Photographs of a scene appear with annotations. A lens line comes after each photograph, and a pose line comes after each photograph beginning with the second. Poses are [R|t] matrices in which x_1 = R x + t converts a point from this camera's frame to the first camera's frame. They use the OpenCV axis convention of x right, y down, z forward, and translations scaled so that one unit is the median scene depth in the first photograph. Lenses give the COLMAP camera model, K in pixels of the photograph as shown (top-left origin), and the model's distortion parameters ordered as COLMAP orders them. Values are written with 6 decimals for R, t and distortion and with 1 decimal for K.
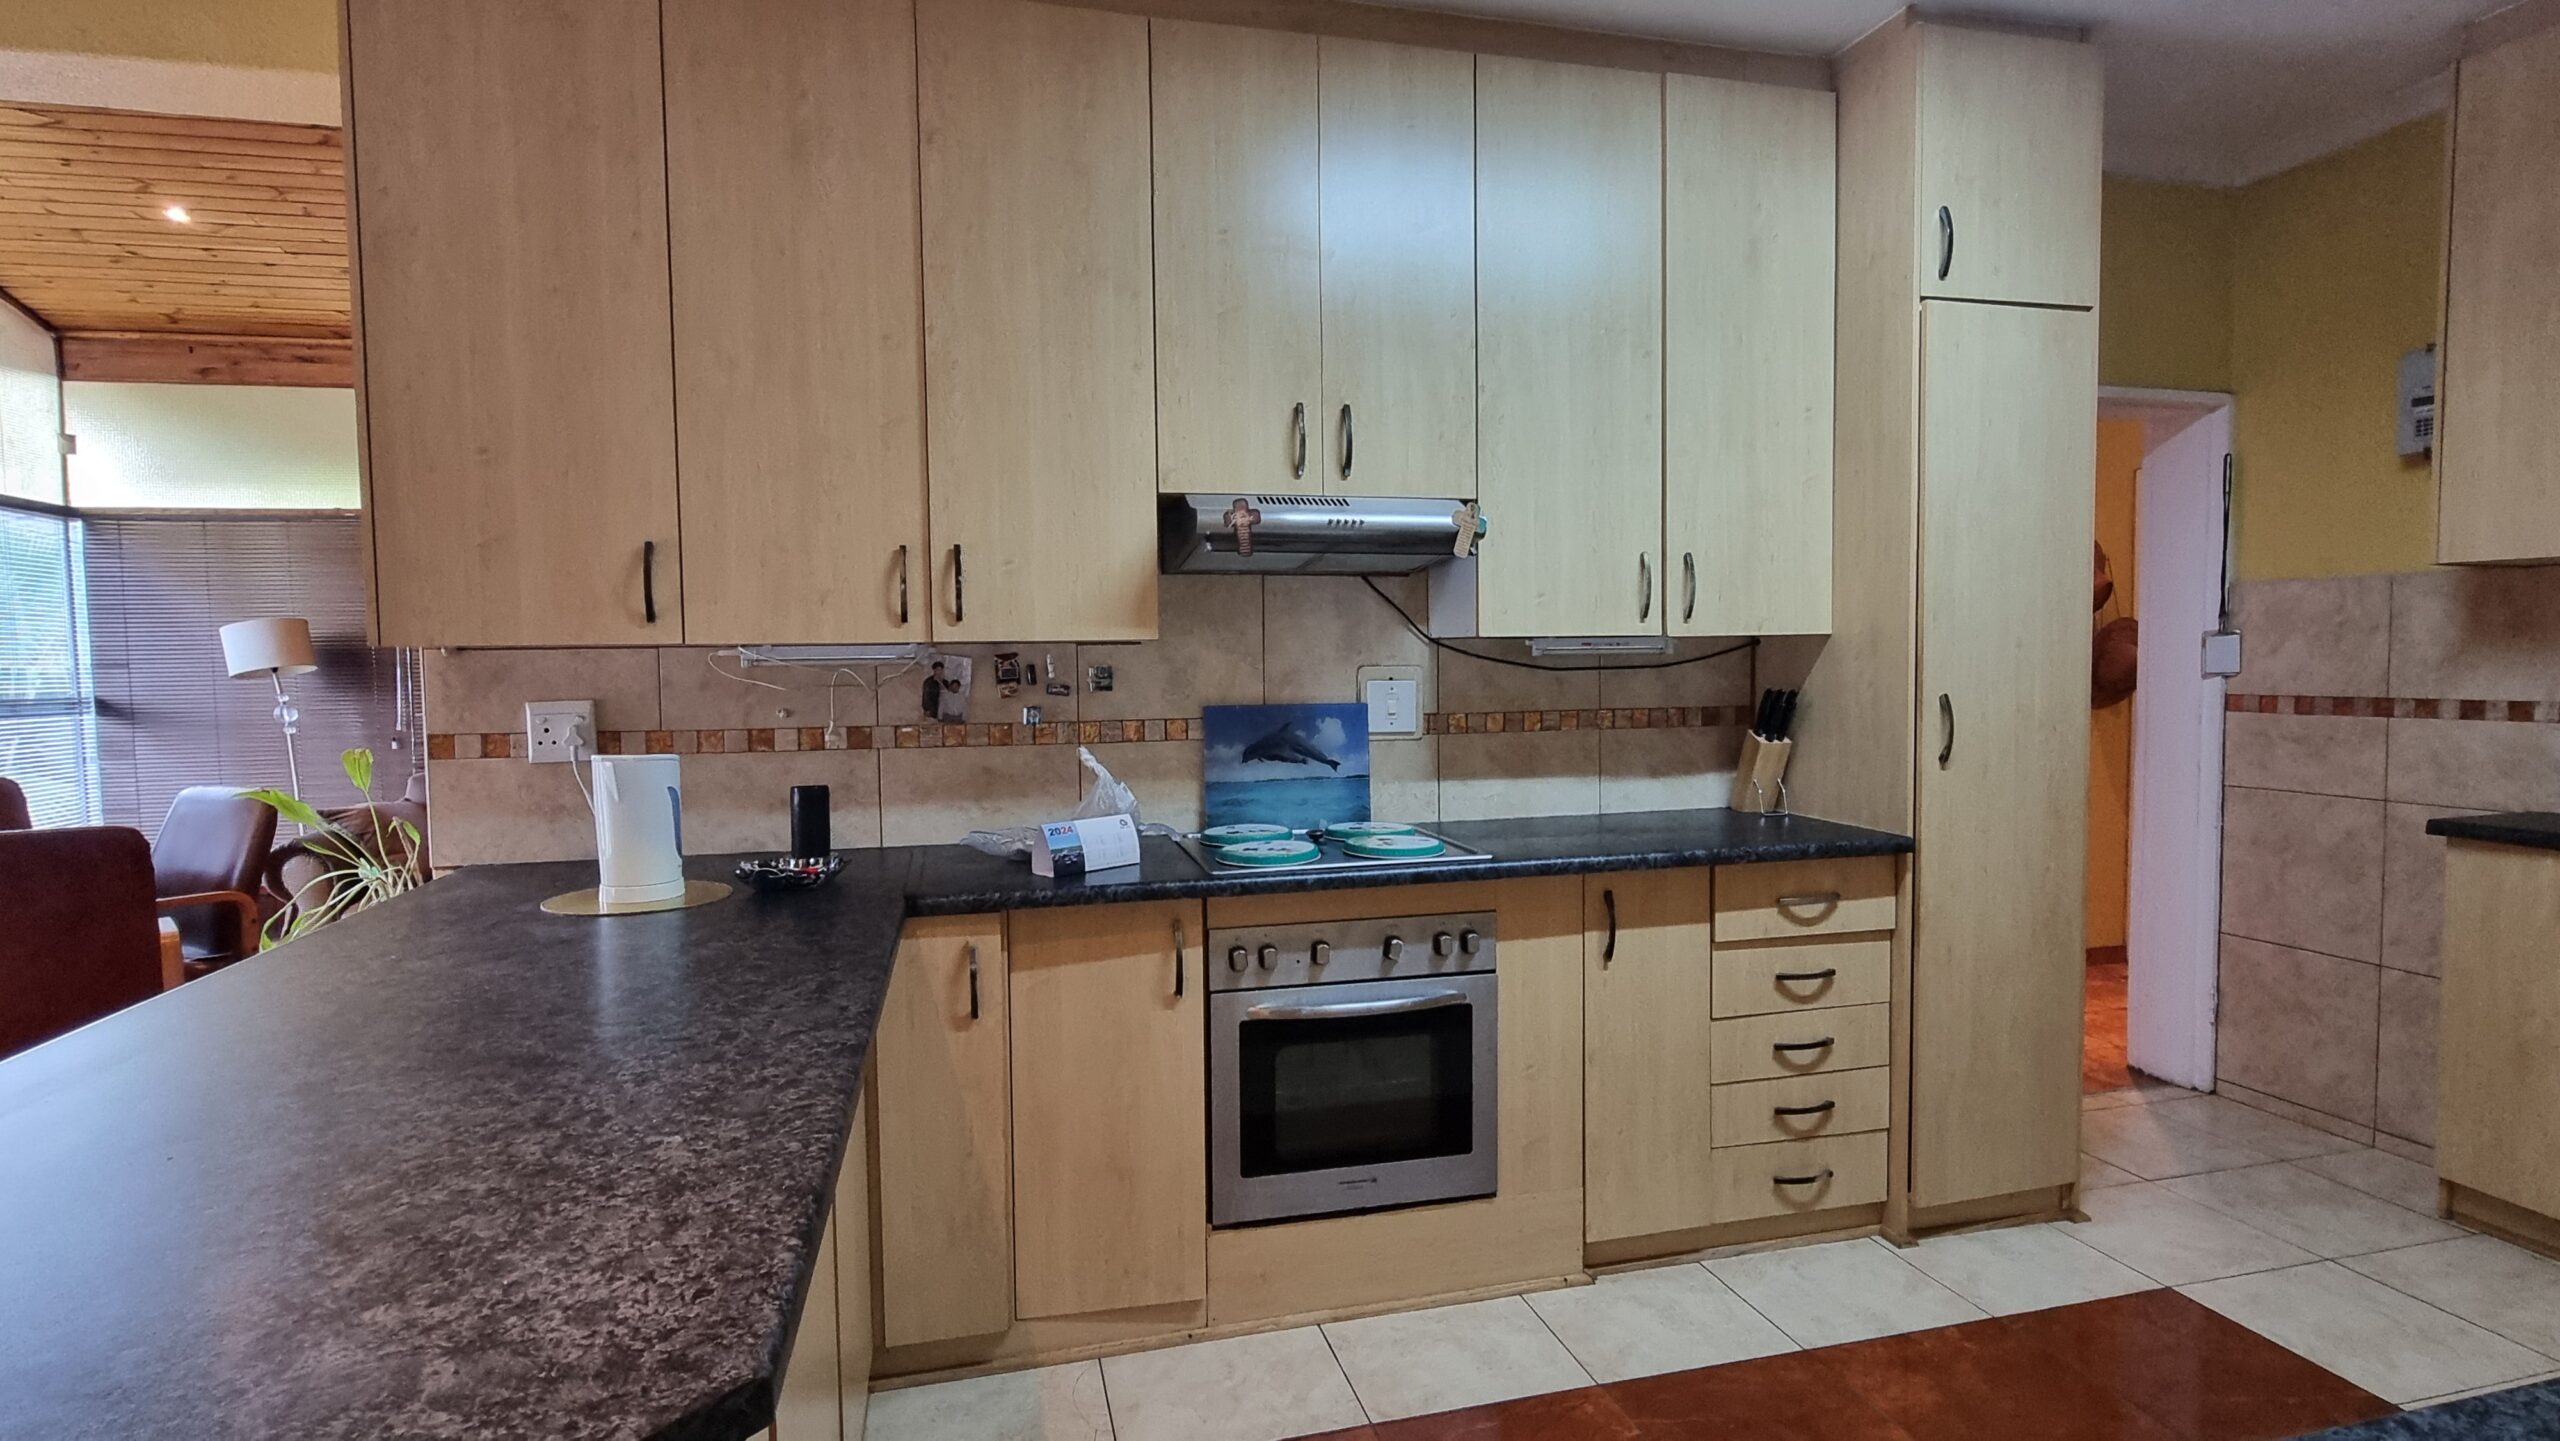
lens RADIAL K [[1276.7, 0, 1283.1], [0, 1276.7, 721.0], [0, 0, 1]] dist [-0.002911, -0.000652]
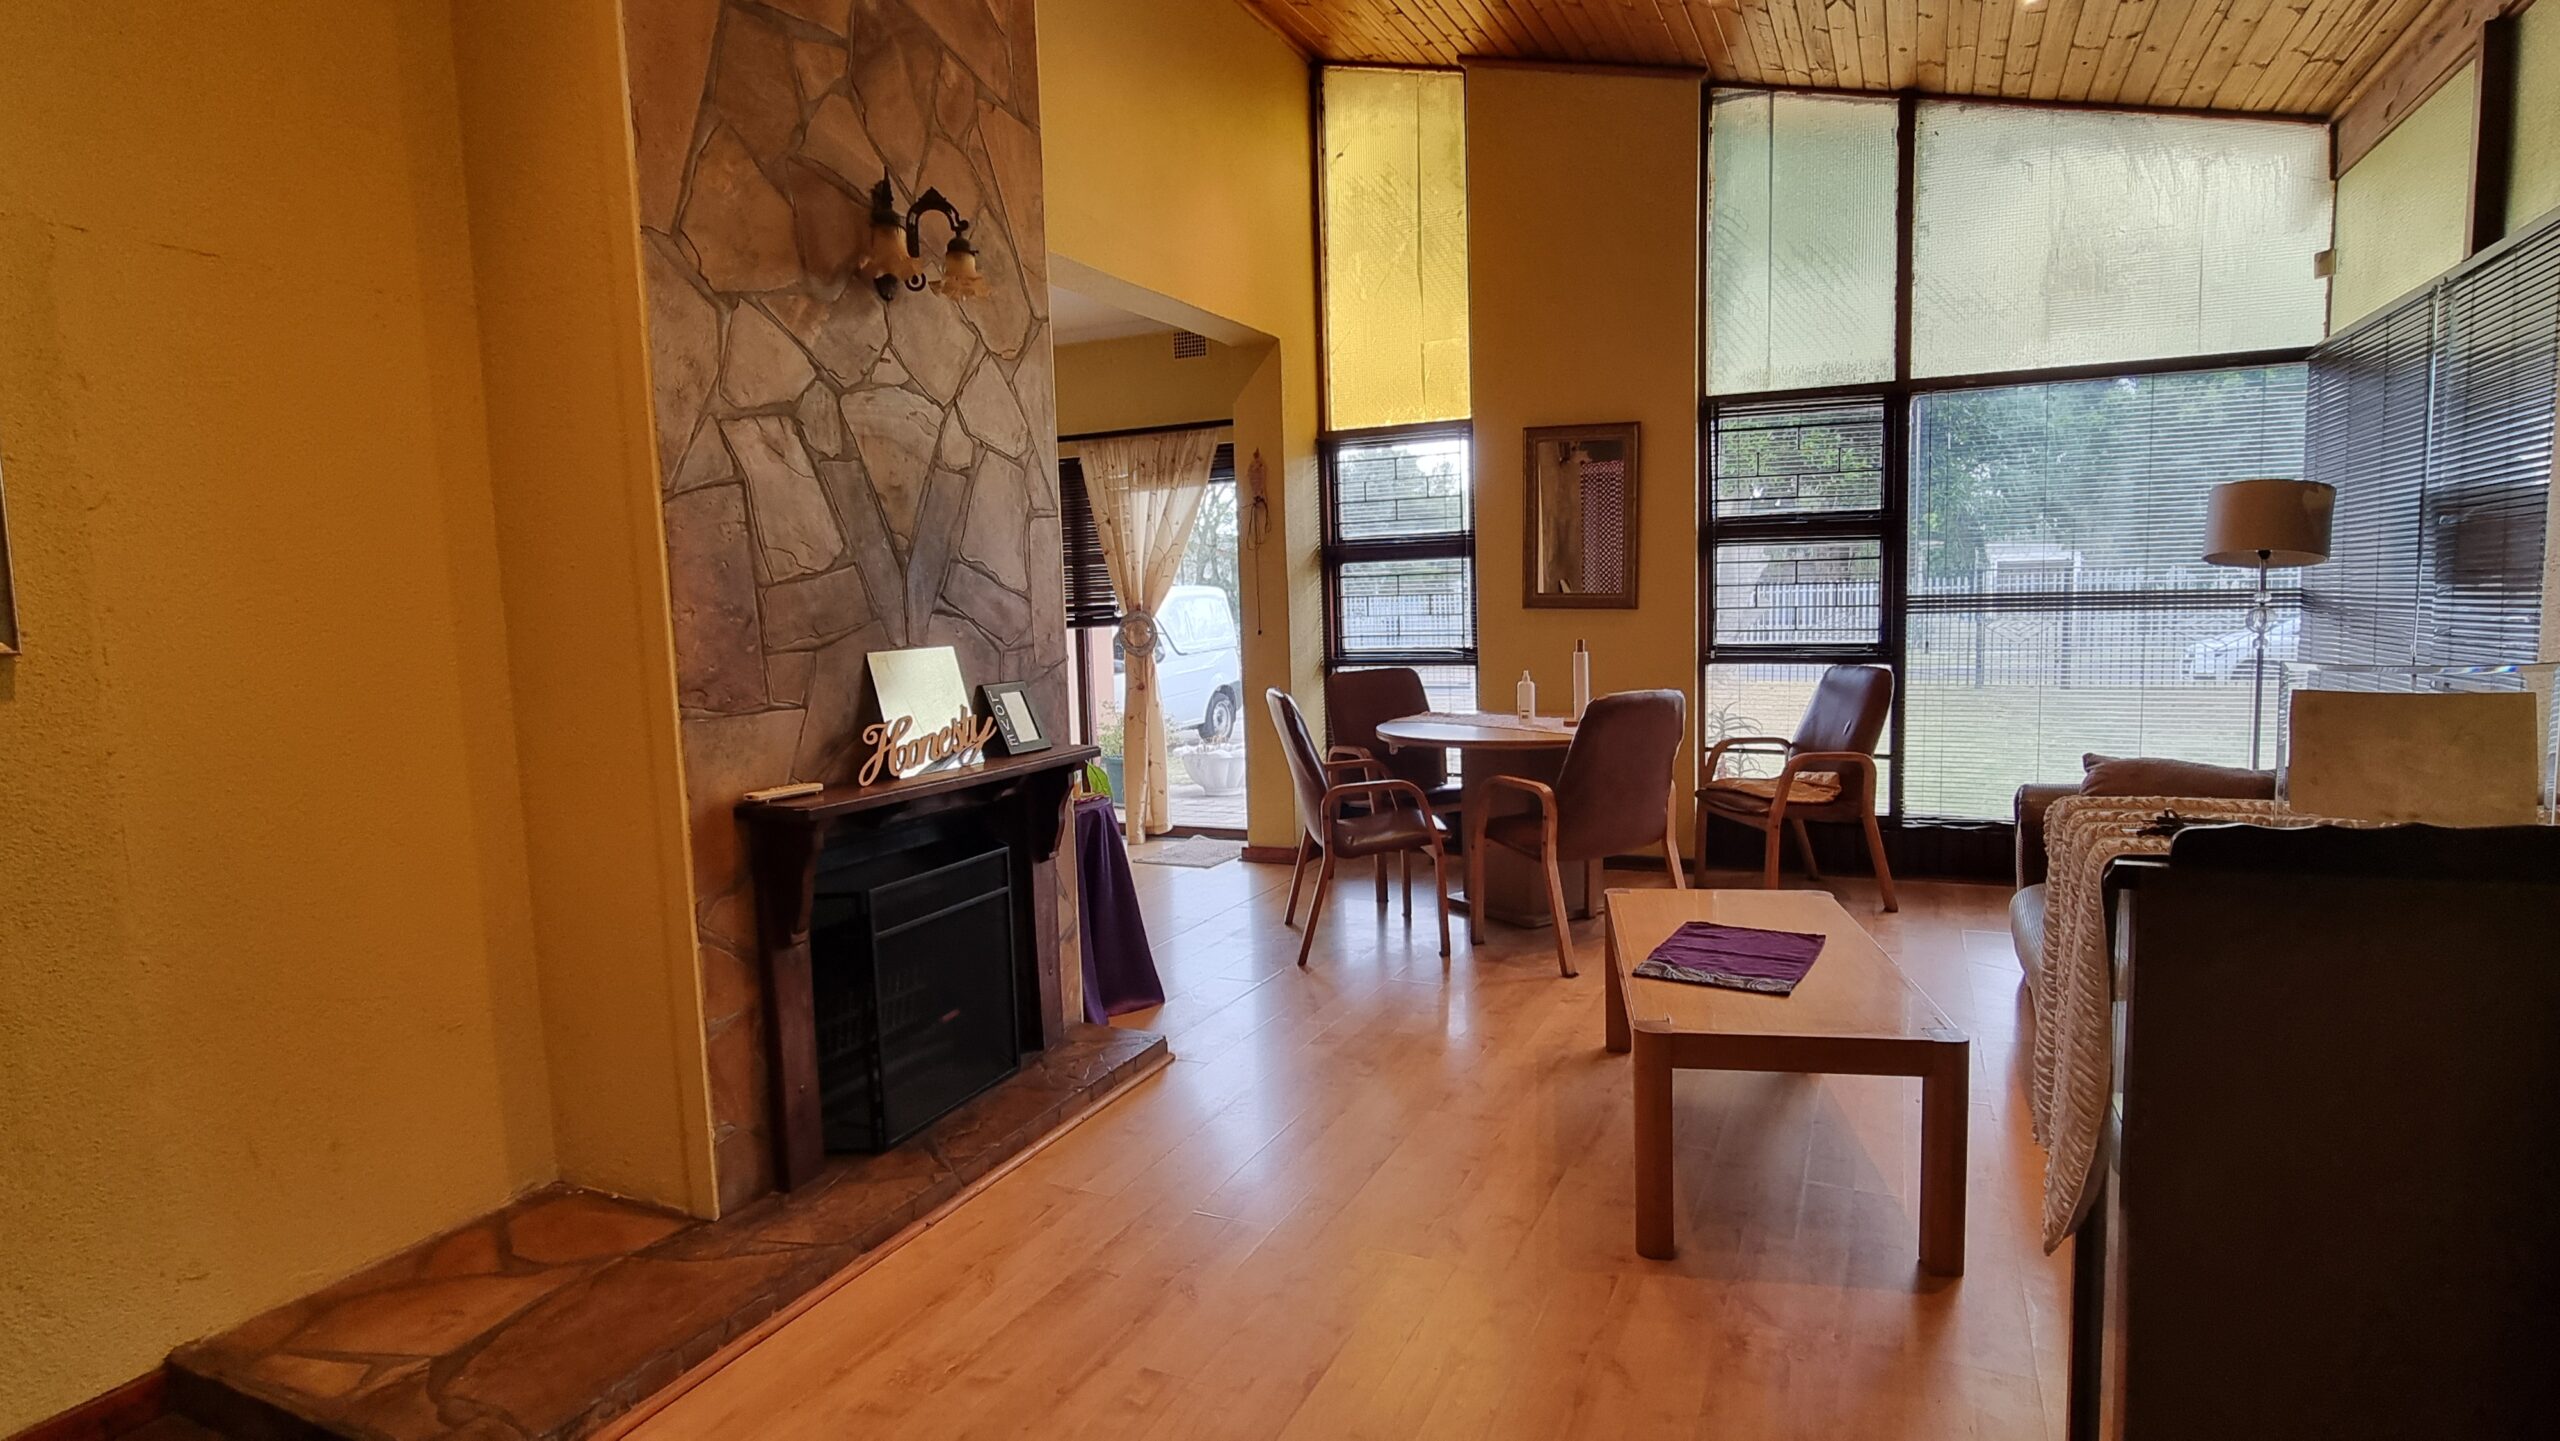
lens RADIAL K [[1260.0, 0, 1275.7], [0, 1260.0, 744.8], [0, 0, 1]] dist [-0.034129, -0.000356]
pose [[-0.655346, 0.121568, -0.745482, 0.070837], [0.002857, 0.987355, 0.158499, -0.045816], [0.755324, 0.101742, -0.647406, 1.044615]]
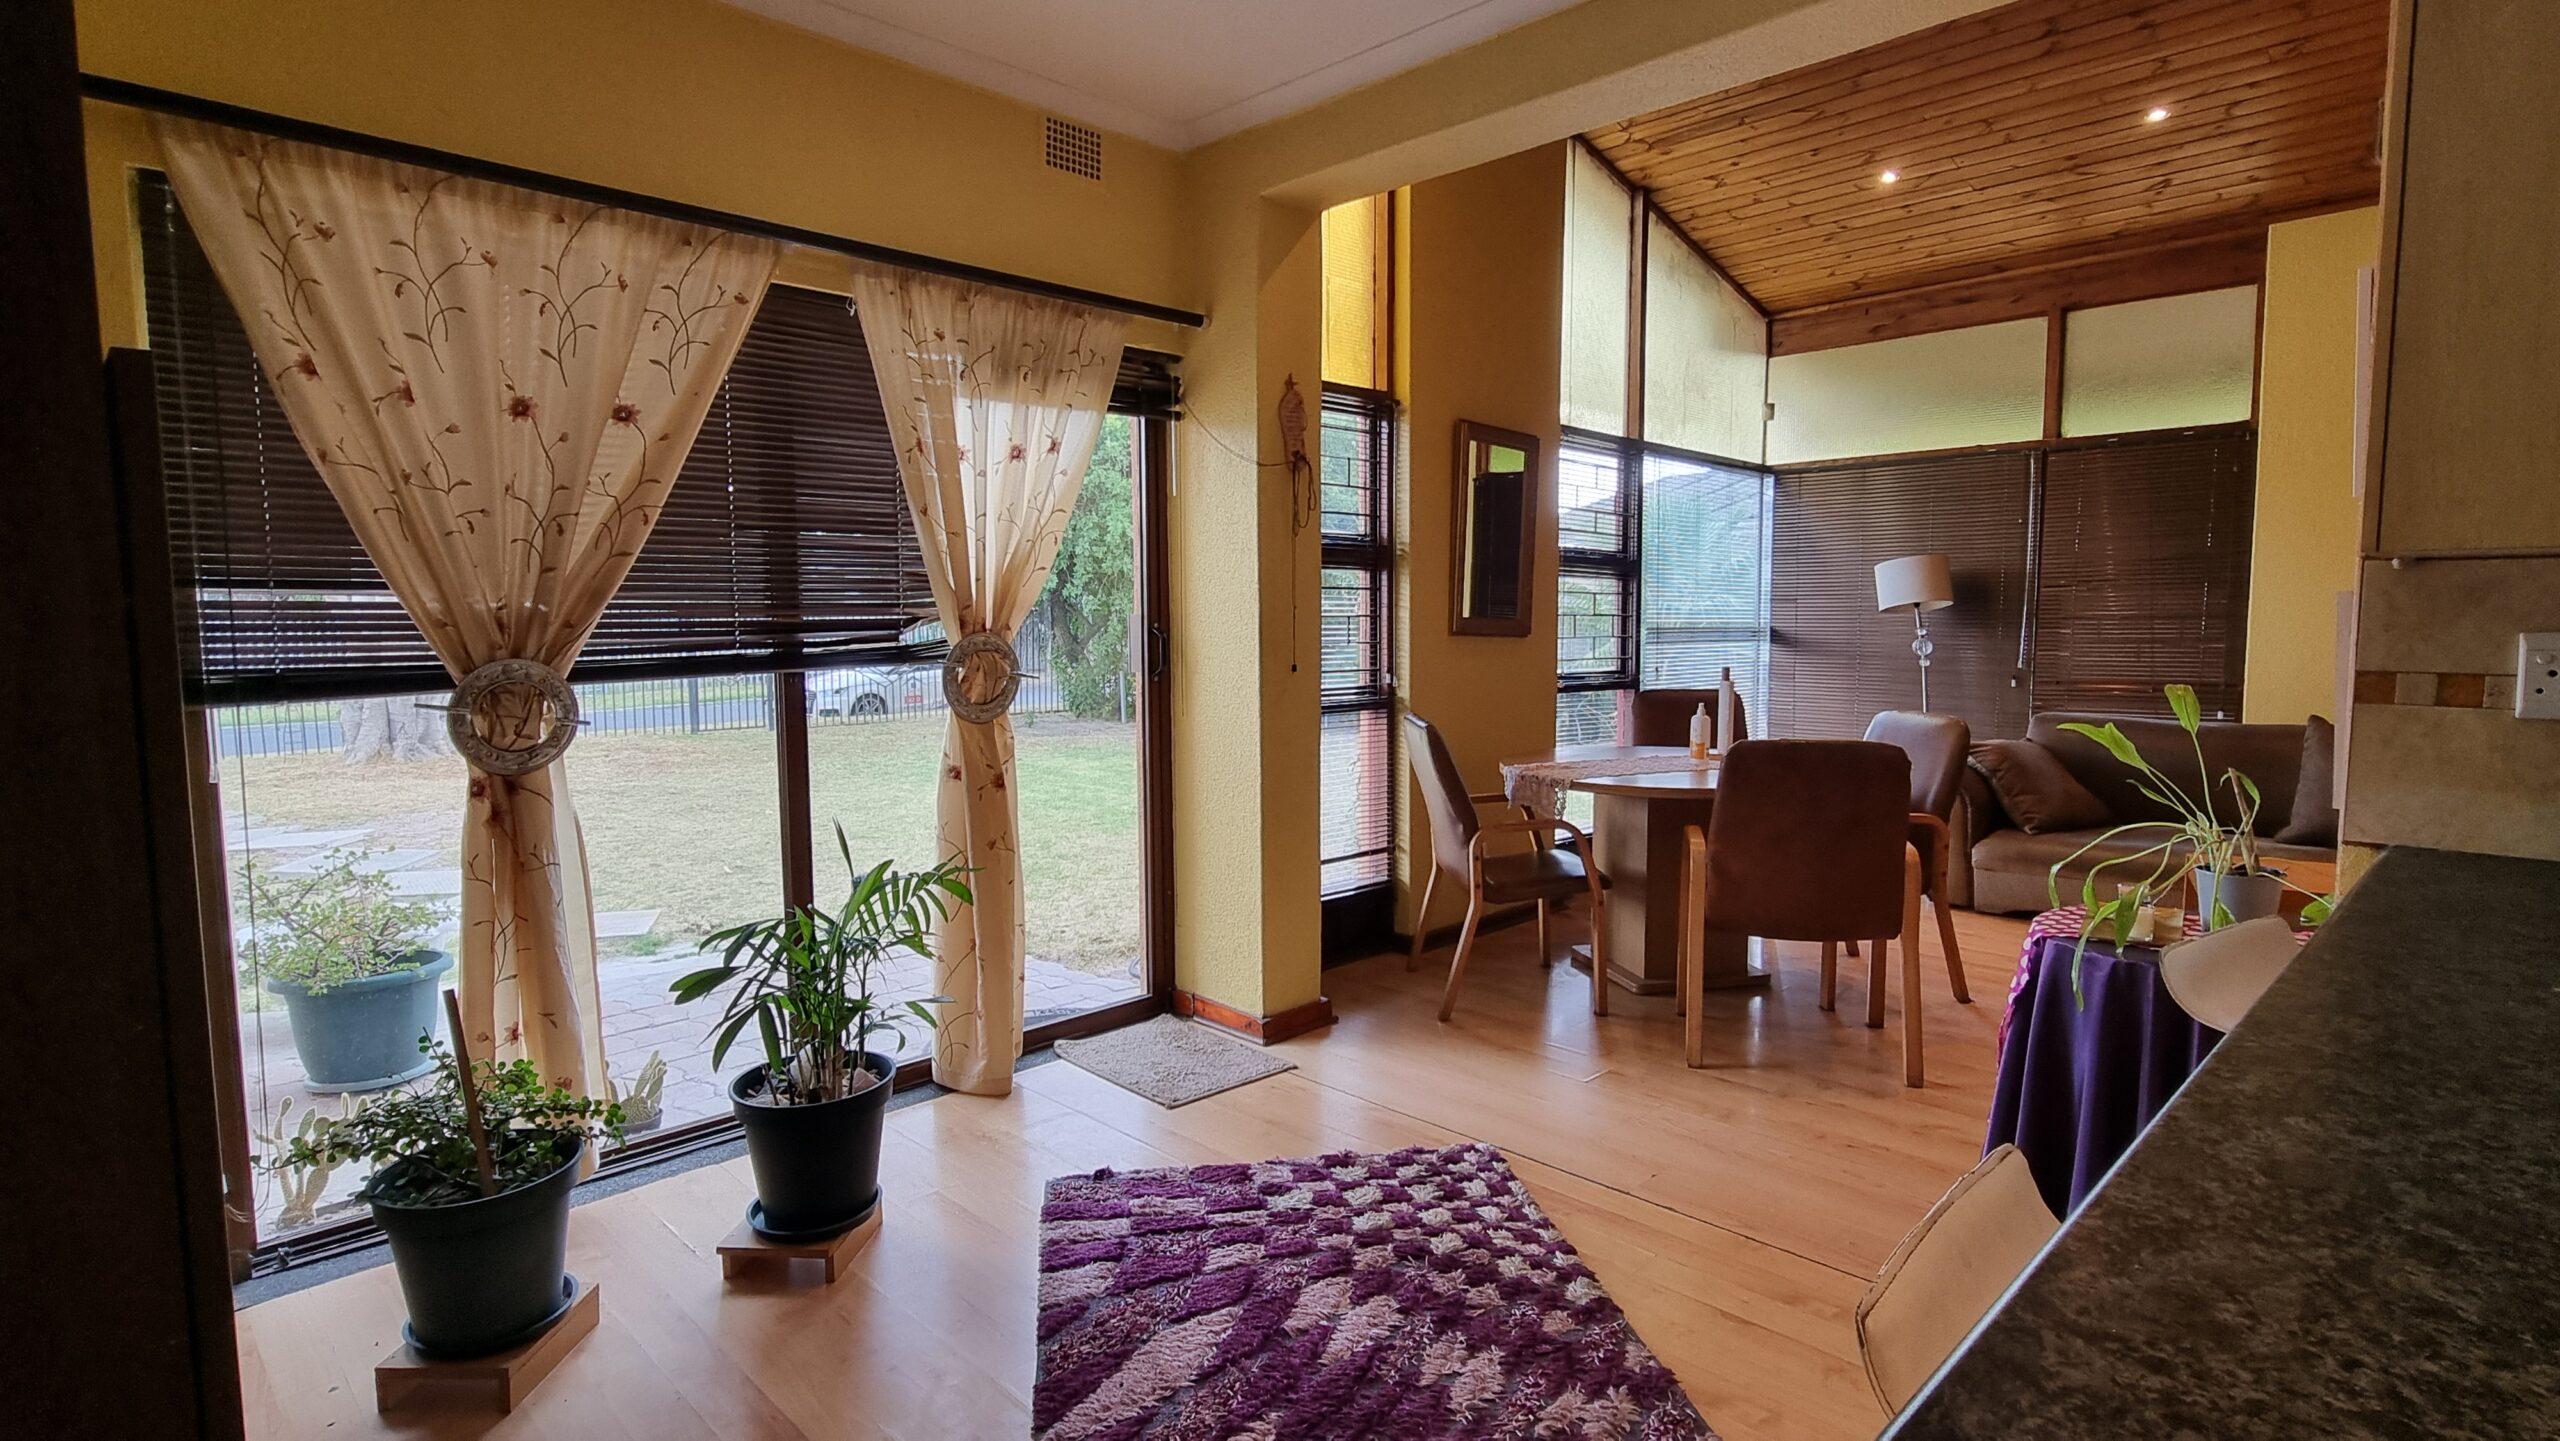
lens RADIAL K [[1276.7, 0, 1283.1], [0, 1276.7, 721.0], [0, 0, 1]] dist [-0.002911, -0.000652]
pose [[0.501379, 0.084576, -0.861084, -0.139190], [-0.048929, 0.996390, 0.069376, 0.008256], [0.863843, 0.007348, 0.503707, 0.016472]]
